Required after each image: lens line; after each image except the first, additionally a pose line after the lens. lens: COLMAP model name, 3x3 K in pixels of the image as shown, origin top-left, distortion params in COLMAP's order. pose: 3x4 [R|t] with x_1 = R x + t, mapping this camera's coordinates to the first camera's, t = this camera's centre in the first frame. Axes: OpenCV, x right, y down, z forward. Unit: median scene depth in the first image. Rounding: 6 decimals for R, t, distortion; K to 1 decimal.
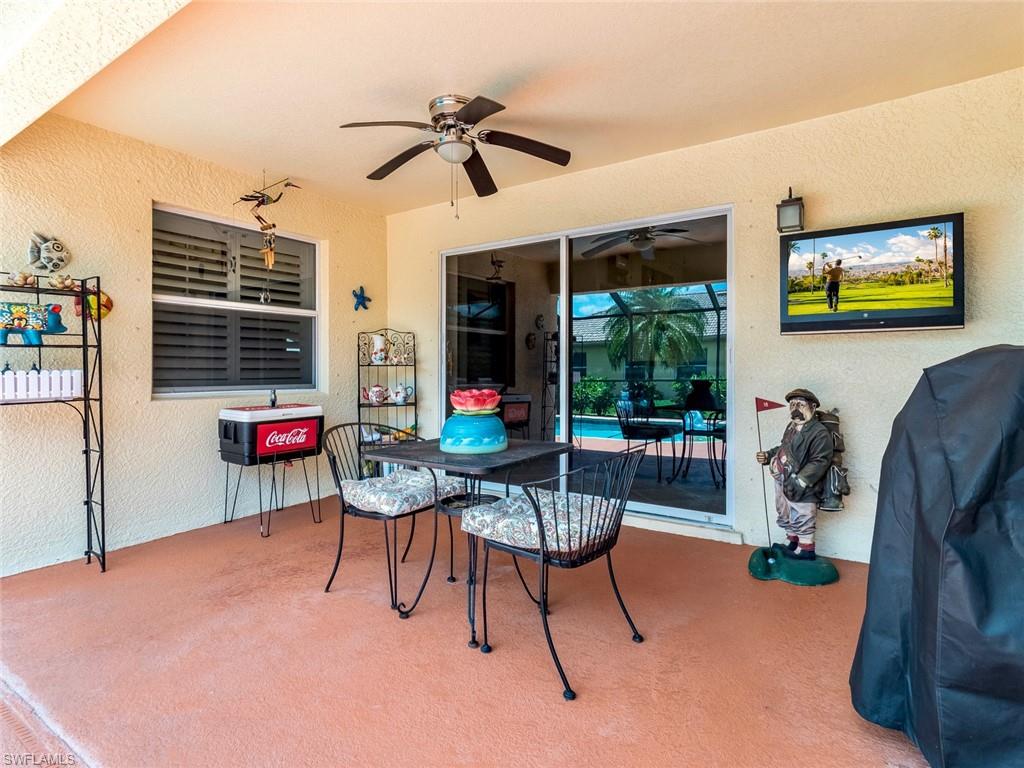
lens RADIAL K [[530.4, 0, 511.4], [0, 530.4, 368.7], [0, 0, 1]] dist [0.016496, -0.000087]
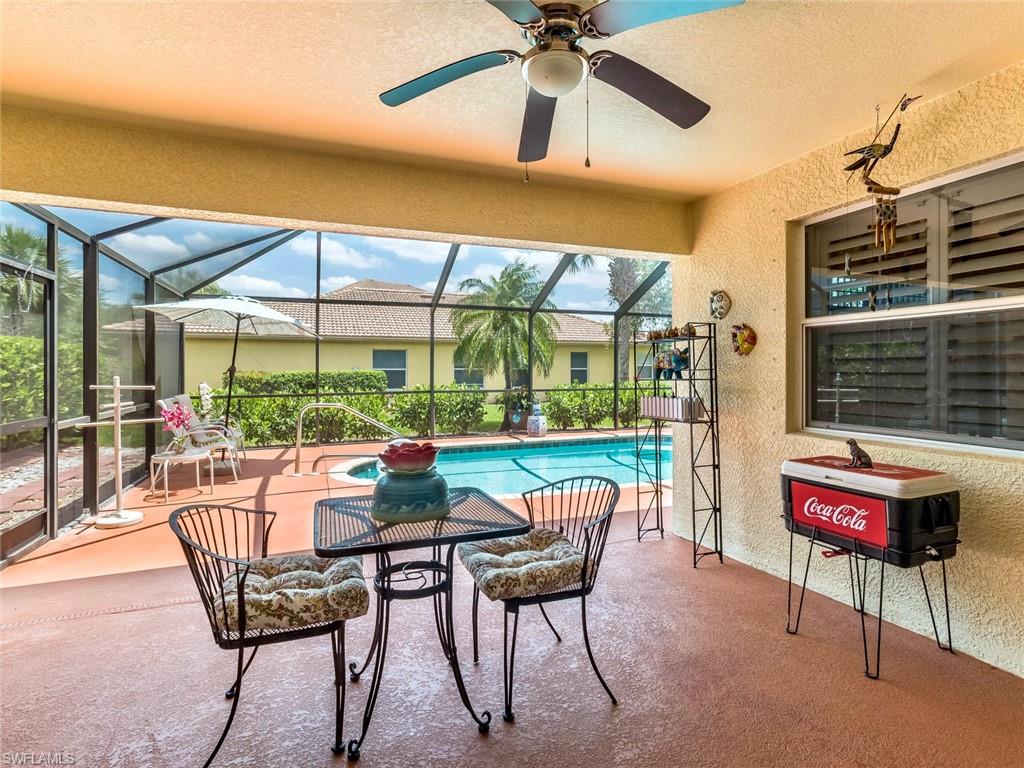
lens RADIAL K [[484.8, 0, 508.0], [0, 484.8, 367.3], [0, 0, 1]] dist [0.007066, -0.007227]
pose [[-0.549380, 0.005612, -0.835554, 0.301476], [0.008031, 0.999967, 0.001436, -0.055869], [0.835534, -0.005921, -0.549407, 0.963149]]
